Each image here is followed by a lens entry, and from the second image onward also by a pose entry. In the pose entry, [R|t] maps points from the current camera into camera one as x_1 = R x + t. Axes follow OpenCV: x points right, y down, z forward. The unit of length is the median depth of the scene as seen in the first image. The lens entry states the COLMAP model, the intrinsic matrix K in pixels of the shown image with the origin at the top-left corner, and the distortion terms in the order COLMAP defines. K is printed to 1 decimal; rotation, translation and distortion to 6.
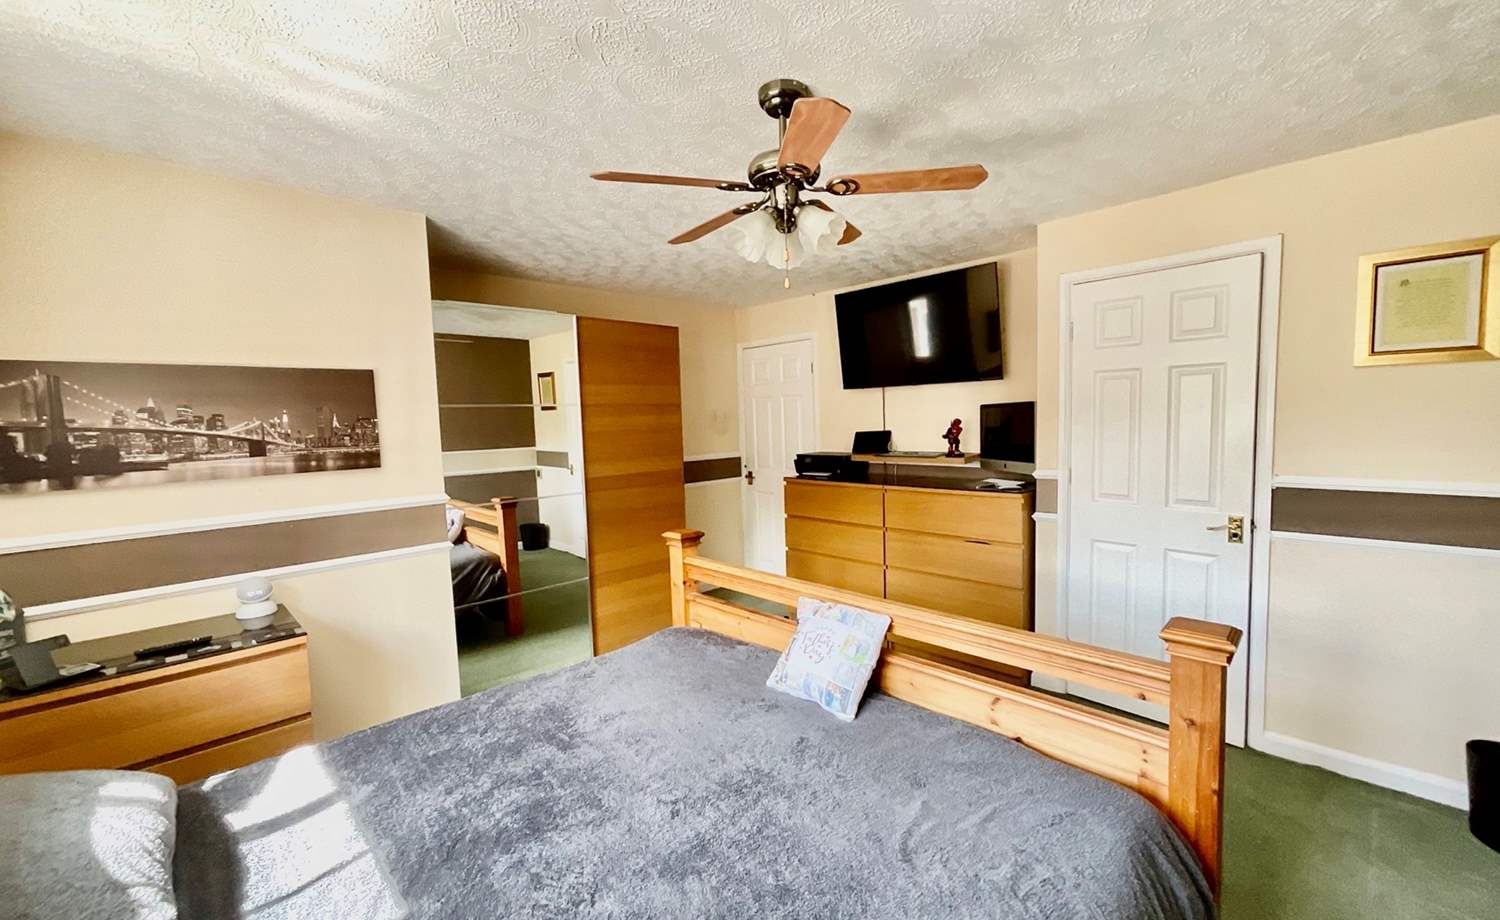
lens RADIAL K [[616.5, 0, 743.1], [0, 616.5, 465.8], [0, 0, 1]] dist [-0.015993, 0.000586]
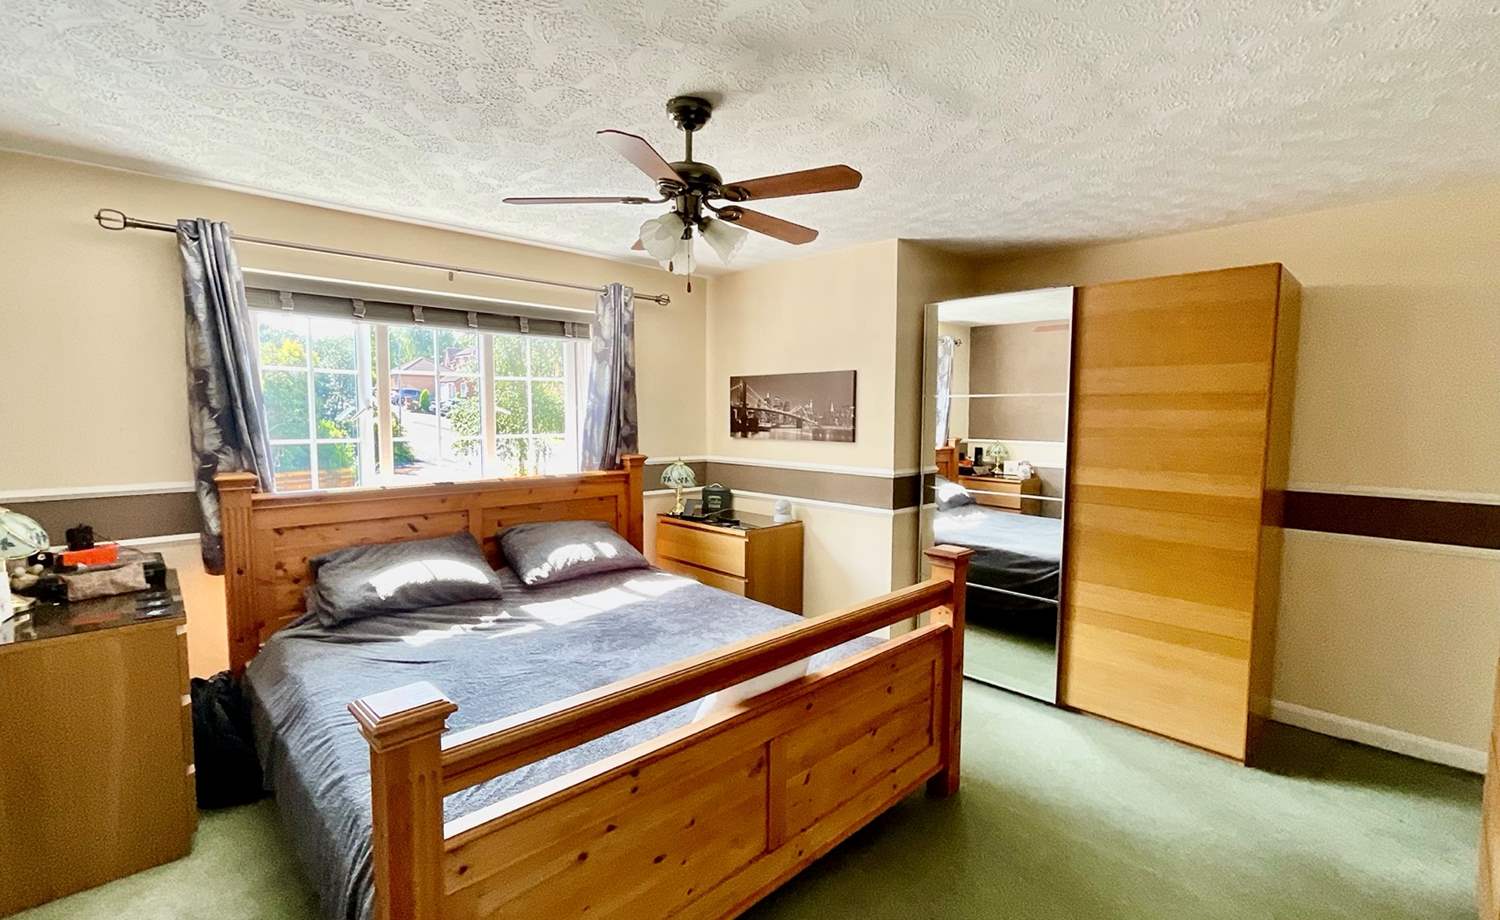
lens RADIAL K [[616.5, 0, 743.1], [0, 616.5, 465.8], [0, 0, 1]] dist [-0.015993, 0.000586]
pose [[-0.007593, 0.117100, -0.993091, 0.872979], [-0.081806, 0.989718, 0.117328, -0.097484], [0.996619, 0.082132, 0.002064, 0.854316]]
